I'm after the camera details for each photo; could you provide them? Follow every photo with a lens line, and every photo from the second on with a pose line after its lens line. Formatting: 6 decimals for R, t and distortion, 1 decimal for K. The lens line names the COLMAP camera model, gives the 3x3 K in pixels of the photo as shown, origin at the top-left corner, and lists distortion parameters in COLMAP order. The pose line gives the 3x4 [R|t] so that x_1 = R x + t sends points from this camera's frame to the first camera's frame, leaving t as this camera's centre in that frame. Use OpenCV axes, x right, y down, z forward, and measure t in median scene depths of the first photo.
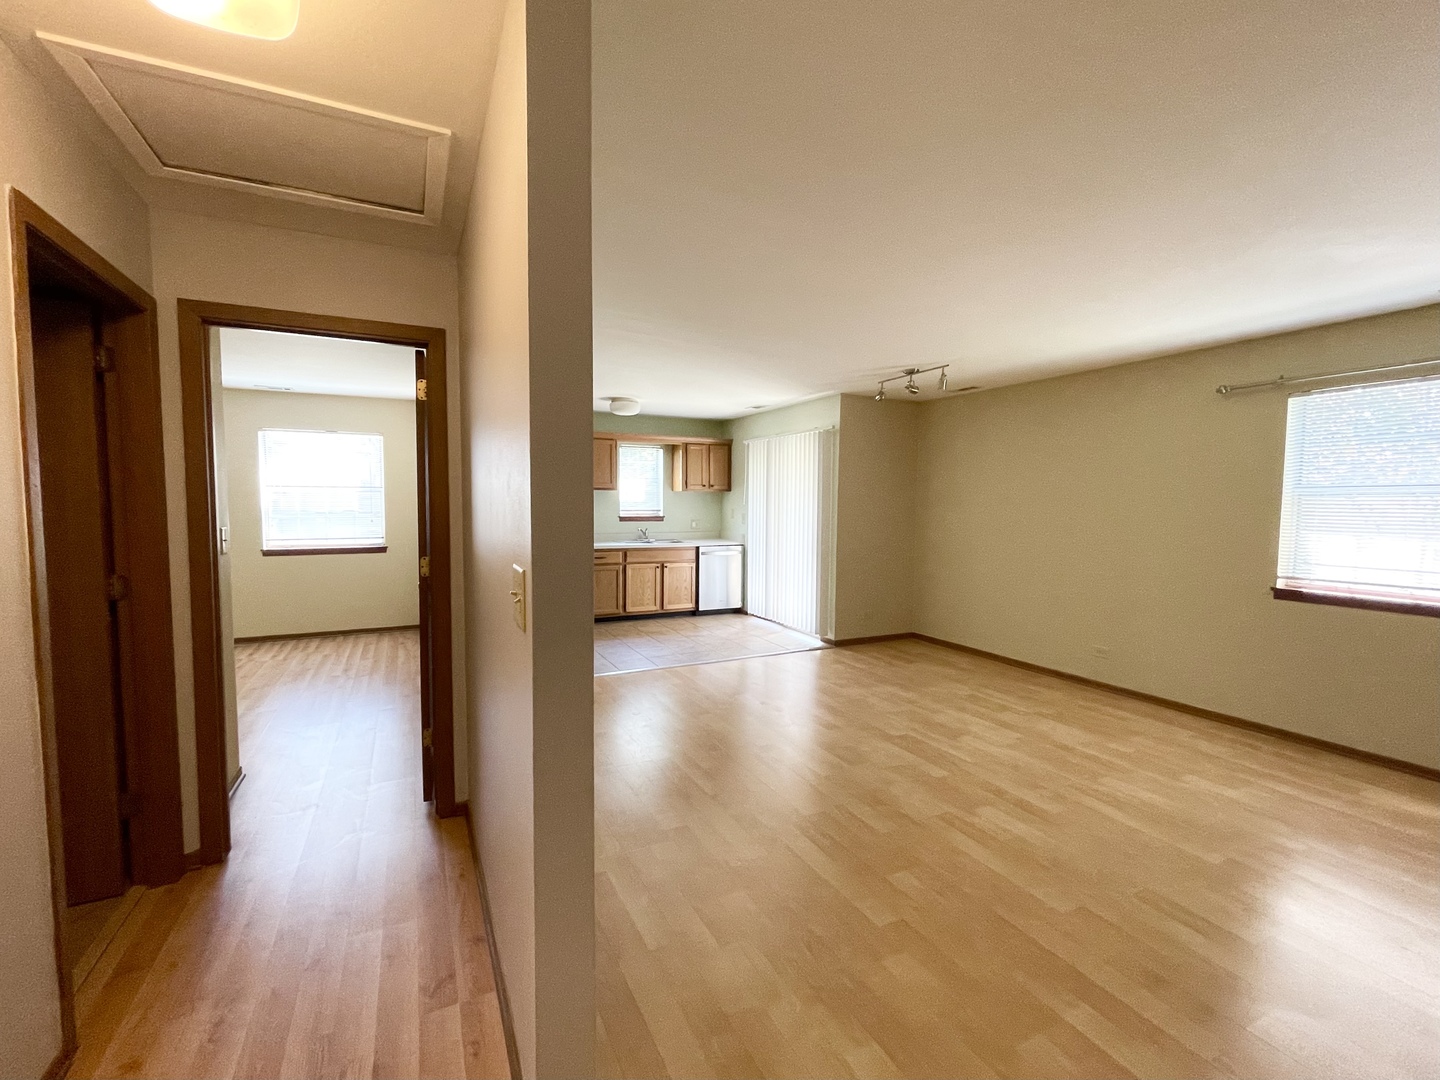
lens RADIAL K [[623.5, 0, 714.6], [0, 623.5, 540.8], [0, 0, 1]] dist [-0.000780, 0.000456]
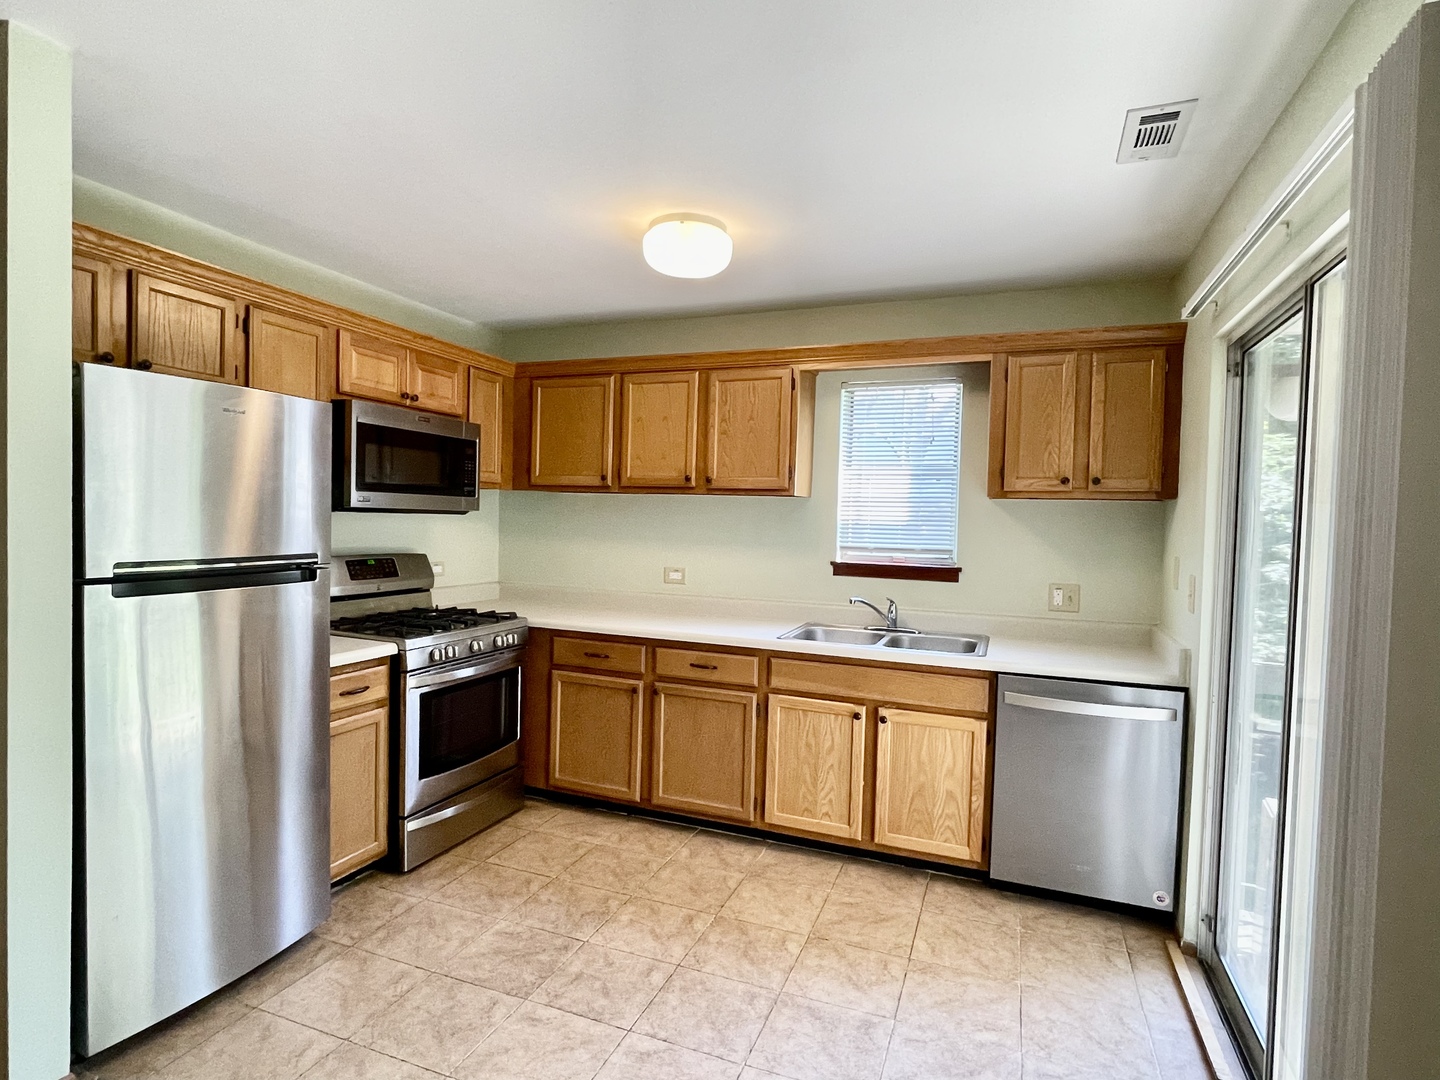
lens RADIAL K [[762.3, 0, 720.0], [0, 762.3, 540.0], [0, 0, 1]] dist [0.002010, -0.000585]
pose [[0.676384, 0.031545, -0.735873, 0.272775], [-0.070842, 0.997237, -0.022366, -0.065549], [0.733134, 0.067258, 0.676750, 1.081824]]
